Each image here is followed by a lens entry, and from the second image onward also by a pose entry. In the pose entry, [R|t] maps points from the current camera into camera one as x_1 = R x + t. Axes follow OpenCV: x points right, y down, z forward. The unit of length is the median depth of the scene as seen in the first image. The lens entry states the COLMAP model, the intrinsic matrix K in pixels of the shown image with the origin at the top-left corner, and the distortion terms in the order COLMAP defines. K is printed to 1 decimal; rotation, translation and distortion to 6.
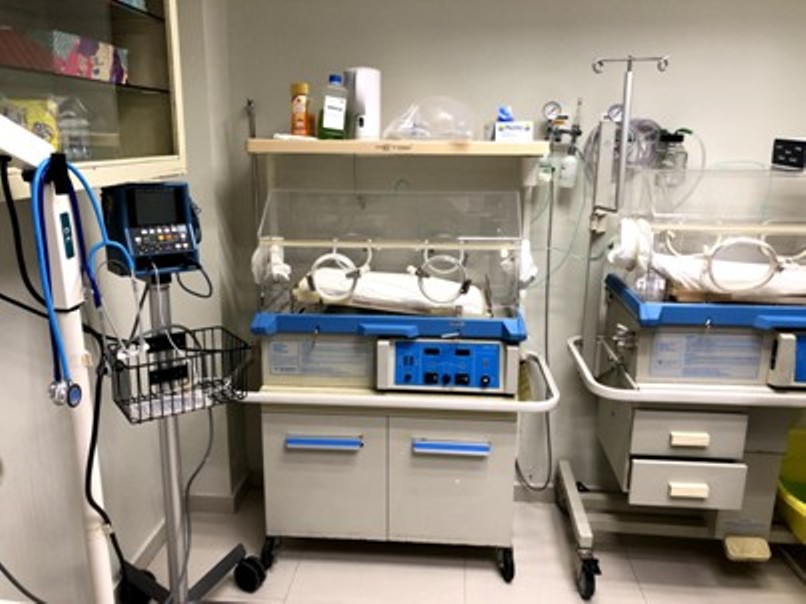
lens RADIAL K [[671.1, 0, 397.3], [0, 671.1, 297.2], [0, 0, 1]] dist [0.008462, -0.025646]
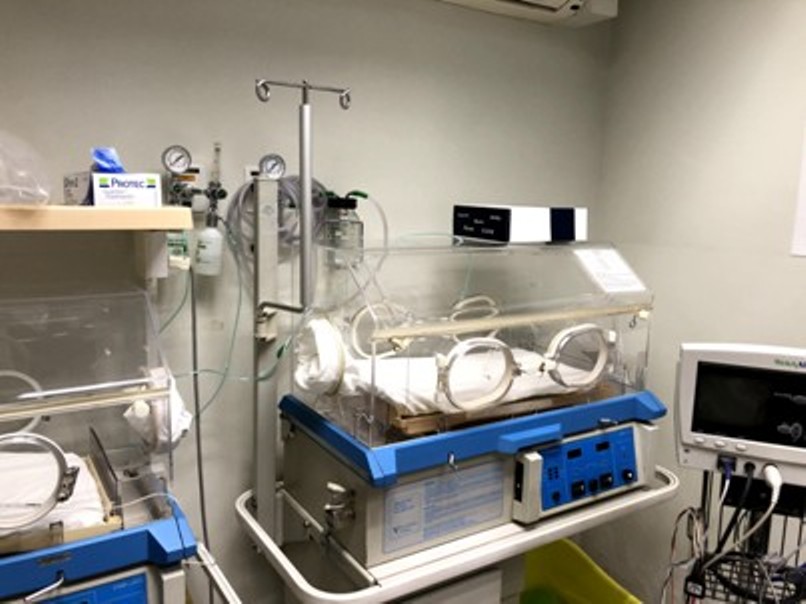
lens RADIAL K [[671.1, 0, 407.8], [0, 671.1, 302.0], [0, 0, 1]] dist [0.008462, -0.025646]
pose [[0.800378, -0.077571, 0.594456, 0.015064], [0.126232, 0.991169, -0.040621, -0.095177], [-0.586055, 0.107552, 0.803102, 0.397139]]
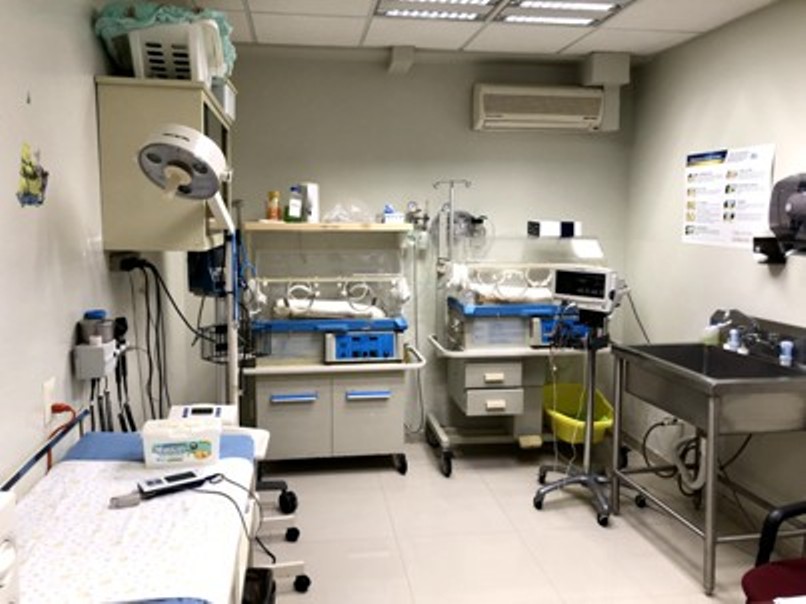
lens RADIAL K [[671.1, 0, 402.0], [0, 671.1, 305.2], [0, 0, 1]] dist [0.008462, -0.025646]
pose [[0.973311, -0.031424, 0.227328, -0.228265], [0.054956, 0.993674, -0.097936, 0.169917], [-0.222812, 0.107815, 0.968881, -0.752633]]
